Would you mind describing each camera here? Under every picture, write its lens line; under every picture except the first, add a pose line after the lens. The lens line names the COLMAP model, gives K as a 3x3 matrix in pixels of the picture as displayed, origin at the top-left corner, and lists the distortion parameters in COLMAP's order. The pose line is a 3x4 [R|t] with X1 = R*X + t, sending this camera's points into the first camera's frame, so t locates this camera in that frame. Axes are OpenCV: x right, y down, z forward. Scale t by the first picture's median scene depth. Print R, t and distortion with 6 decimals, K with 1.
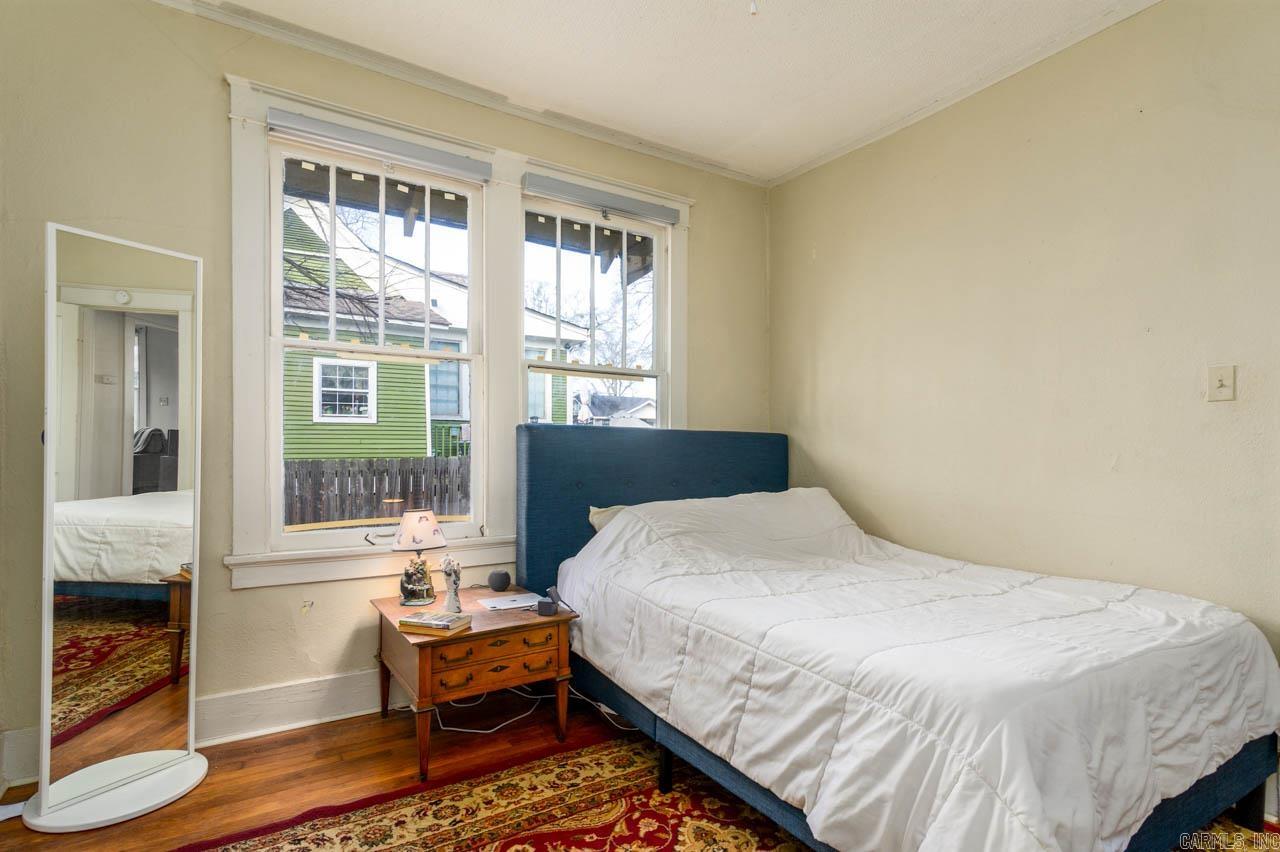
lens RADIAL K [[625.7, 0, 651.5], [0, 625.7, 436.1], [0, 0, 1]] dist [0.015507, 0.001975]
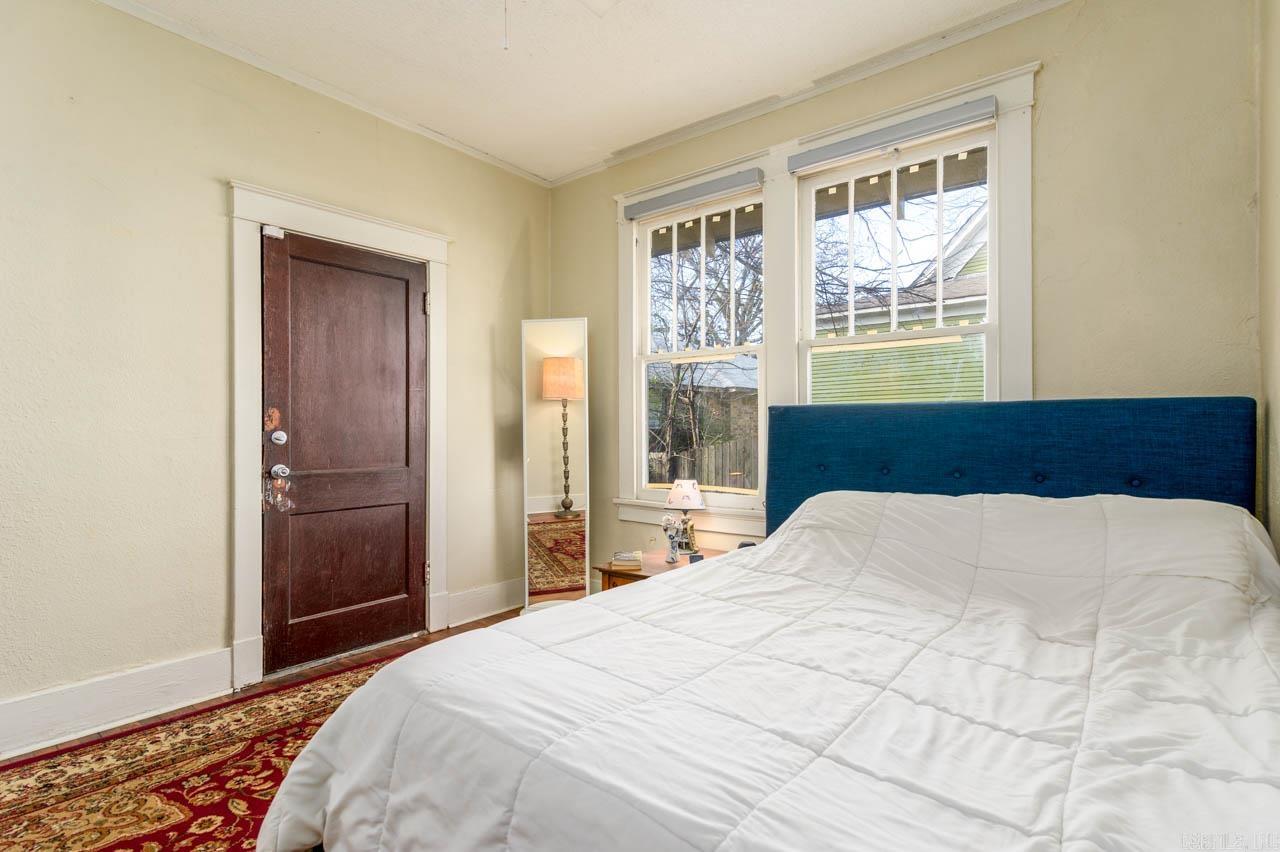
lens RADIAL K [[625.7, 0, 651.5], [0, 625.7, 429.8], [0, 0, 1]] dist [0.015507, 0.001975]
pose [[0.331218, -0.006815, -0.943530, 0.629946], [0.022137, 0.999755, 0.000550, 0.012489], [0.943294, -0.021069, 0.331288, 0.410525]]
